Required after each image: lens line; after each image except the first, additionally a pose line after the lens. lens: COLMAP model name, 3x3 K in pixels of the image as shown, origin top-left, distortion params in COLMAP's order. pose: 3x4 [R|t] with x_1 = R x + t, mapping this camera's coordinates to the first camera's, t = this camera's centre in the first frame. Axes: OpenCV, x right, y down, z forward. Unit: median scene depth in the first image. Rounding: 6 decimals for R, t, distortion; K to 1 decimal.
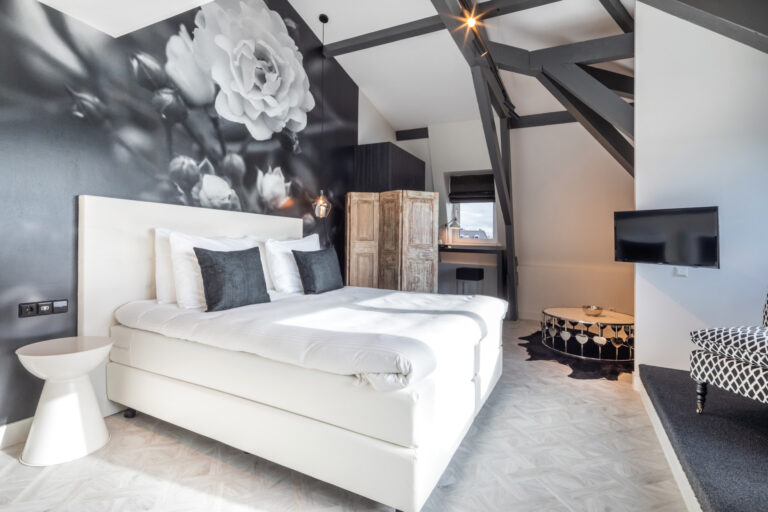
lens RADIAL K [[380.5, 0, 387.8], [0, 380.5, 243.9], [0, 0, 1]] dist [0.003970, 0.000516]
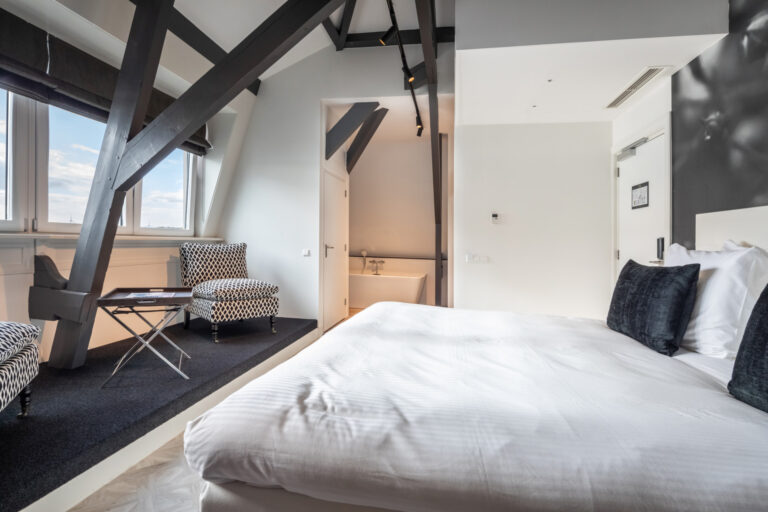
lens RADIAL K [[380.5, 0, 387.8], [0, 380.5, 243.9], [0, 0, 1]] dist [0.003970, 0.000516]
pose [[-0.959426, -0.036502, -0.279589, 0.216786], [-0.036110, 0.999326, -0.006553, -0.007358], [0.279640, 0.003809, -0.960097, 1.221053]]
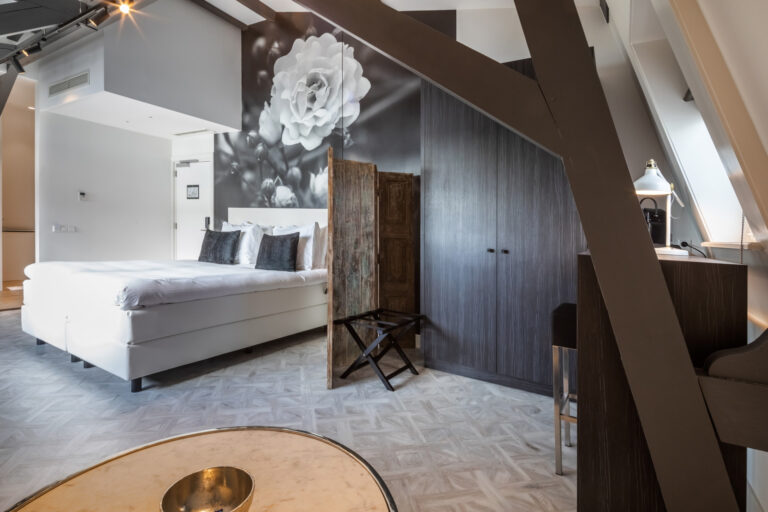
lens RADIAL K [[380.5, 0, 387.8], [0, 380.5, 243.9], [0, 0, 1]] dist [0.003970, 0.000516]
pose [[-0.072937, 0.021150, -0.997112, 0.979969], [-0.035958, 0.999069, 0.023821, -0.000391], [0.996688, 0.037591, -0.072108, 1.464773]]
